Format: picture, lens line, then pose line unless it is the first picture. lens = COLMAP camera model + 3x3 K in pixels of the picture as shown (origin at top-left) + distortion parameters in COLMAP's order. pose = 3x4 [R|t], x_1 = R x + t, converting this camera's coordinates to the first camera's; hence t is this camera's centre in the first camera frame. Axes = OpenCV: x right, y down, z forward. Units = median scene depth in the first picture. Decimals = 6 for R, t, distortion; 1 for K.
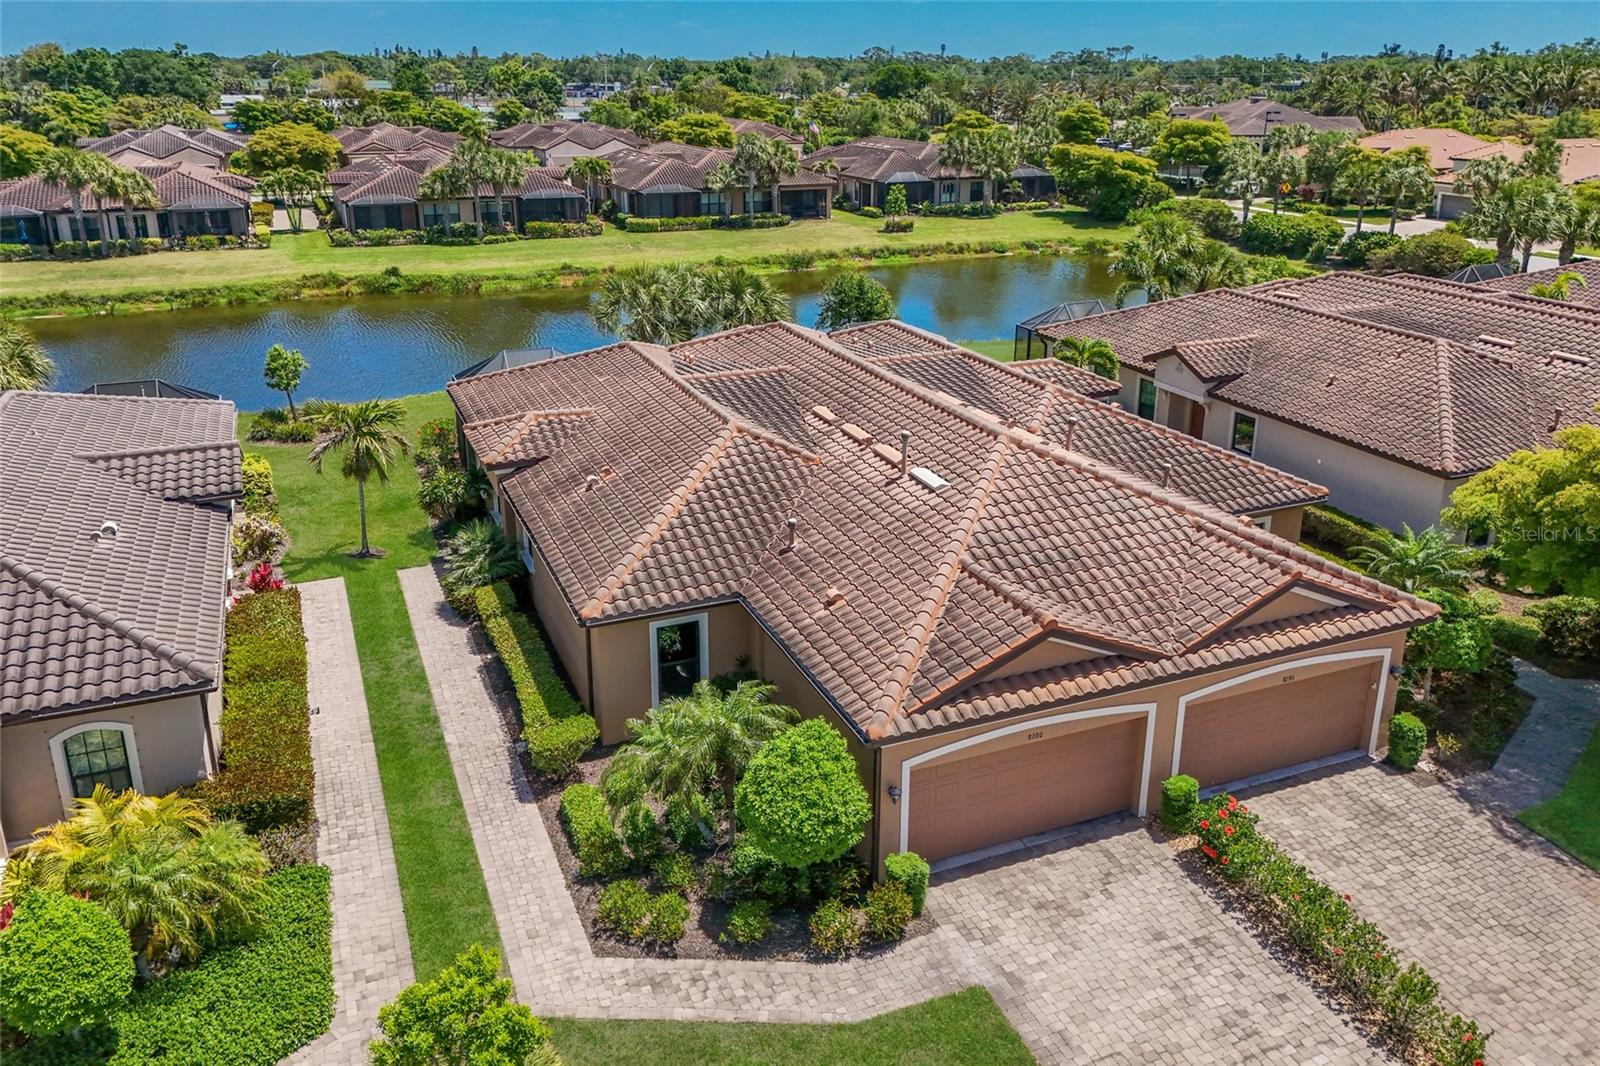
lens RADIAL K [[1206.7, 0, 800.4], [0, 1206.7, 469.2], [0, 0, 1]] dist [0.041464, -0.050854]
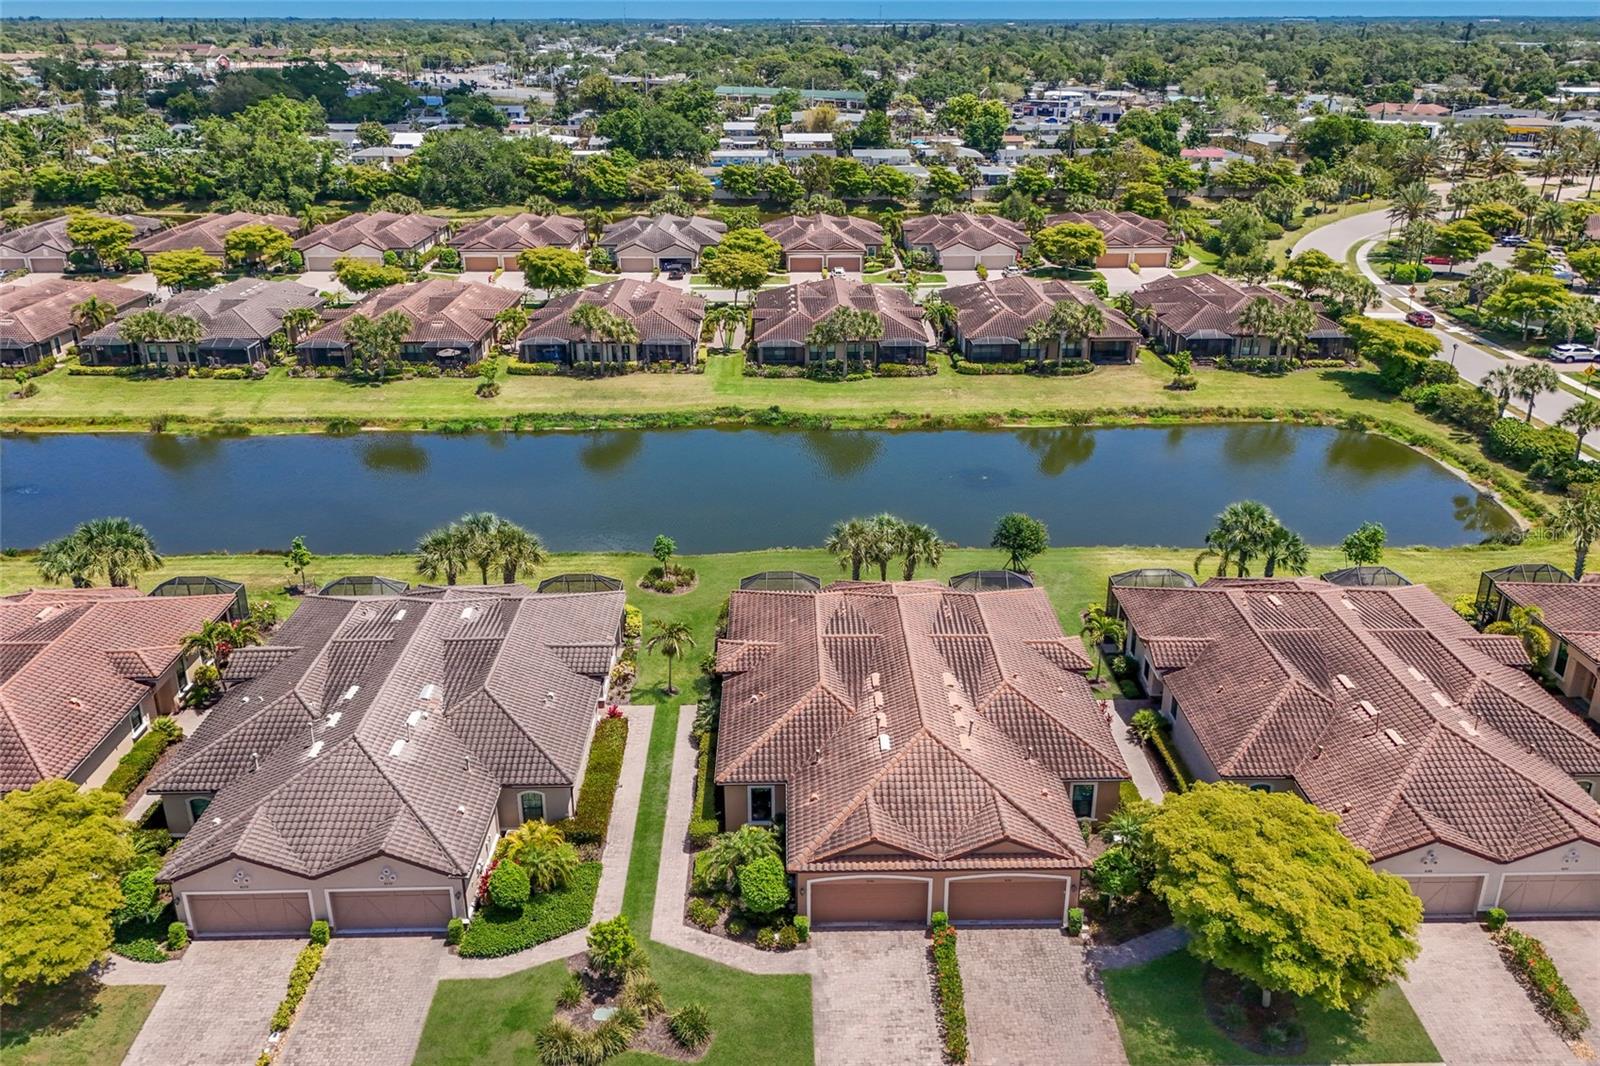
lens RADIAL K [[1194.9, 0, 805.7], [0, 1194.9, 499.7], [0, 0, 1]] dist [0.070643, -0.082611]
pose [[0.928570, 0.132519, -0.346694, 0.749168], [-0.111776, 0.990568, 0.079255, -0.650427], [0.353927, -0.034842, 0.934624, -1.143374]]
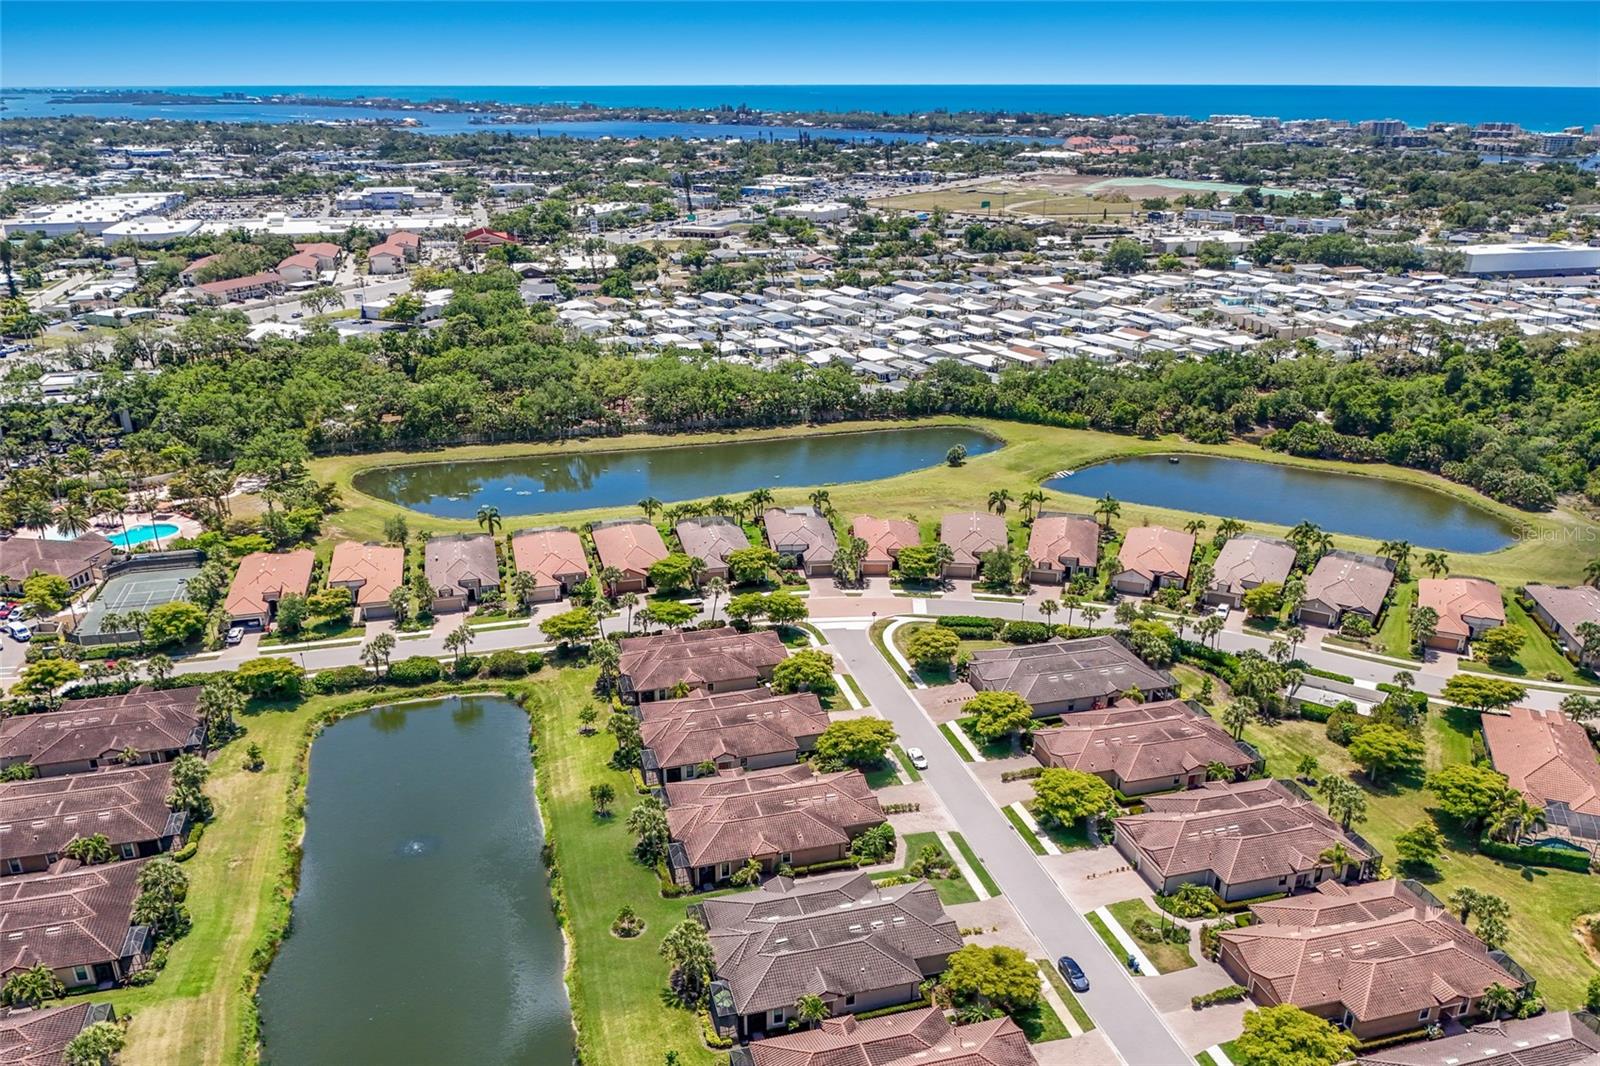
lens RADIAL K [[1208.2, 0, 802.0], [0, 1208.2, 595.4], [0, 0, 1]] dist [0.061774, -0.094873]
pose [[0.127816, -0.391026, 0.911462, -5.681433], [0.312891, 0.887966, 0.337069, -3.346311], [-0.941149, 0.242106, 0.235845, -0.583063]]
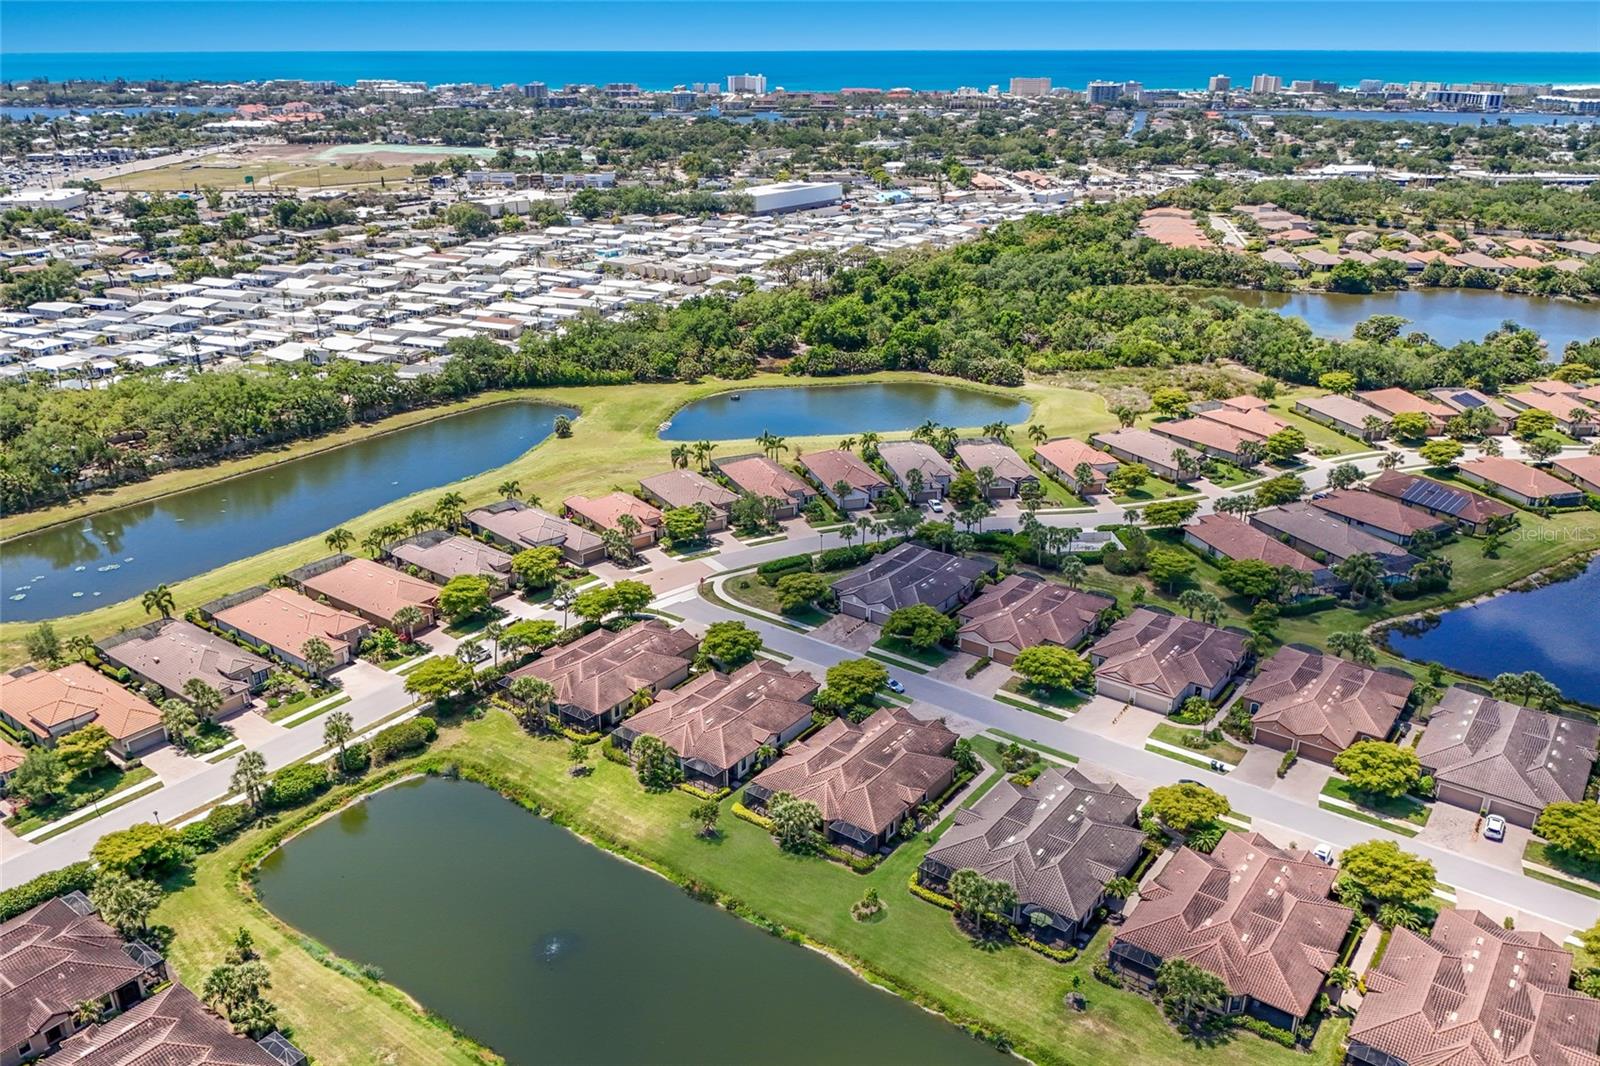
lens RADIAL K [[1203.6, 0, 803.8], [0, 1203.6, 561.9], [0, 0, 1]] dist [0.064475, -0.091667]
pose [[-0.508928, -0.341307, 0.790254, -4.813611], [0.269966, 0.808436, 0.523019, -4.659704], [-0.817380, 0.479521, -0.319295, 3.431092]]
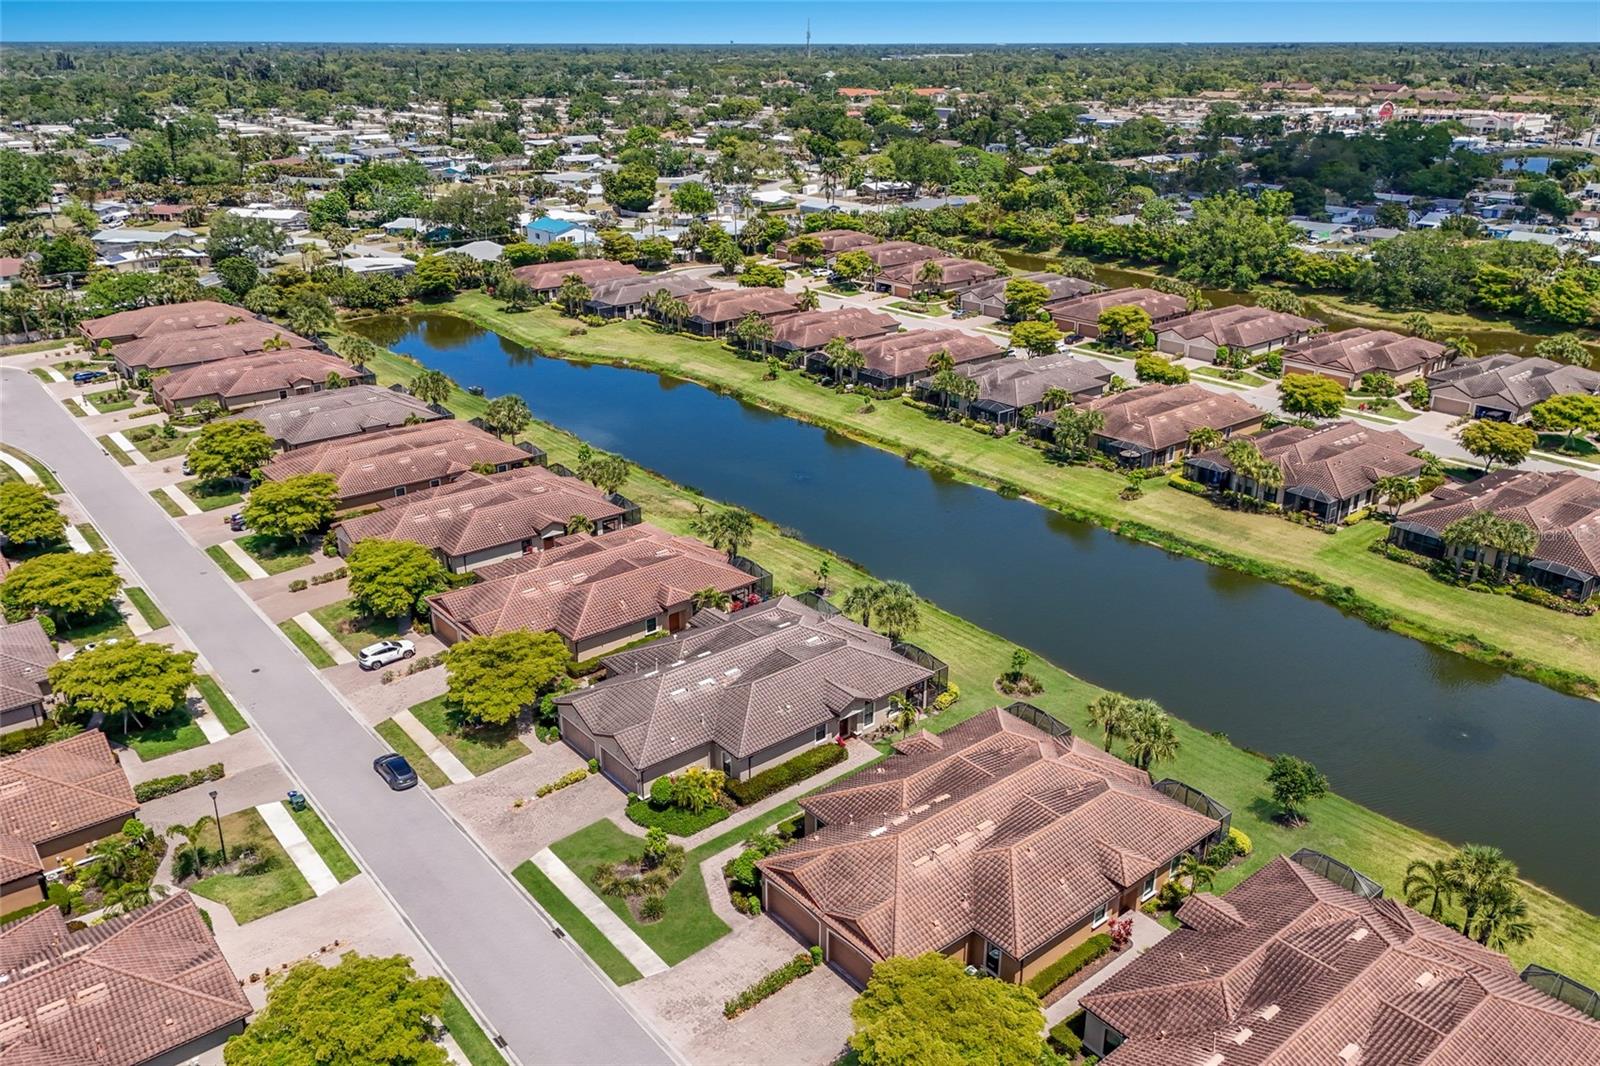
lens RADIAL K [[1203.6, 0, 803.8], [0, 1203.6, 561.9], [0, 0, 1]] dist [0.064475, -0.091667]
pose [[0.287940, 0.375573, -0.880929, 2.673823], [-0.303121, 0.908334, 0.288178, -1.533451], [0.908410, 0.184050, 0.375390, -0.394184]]
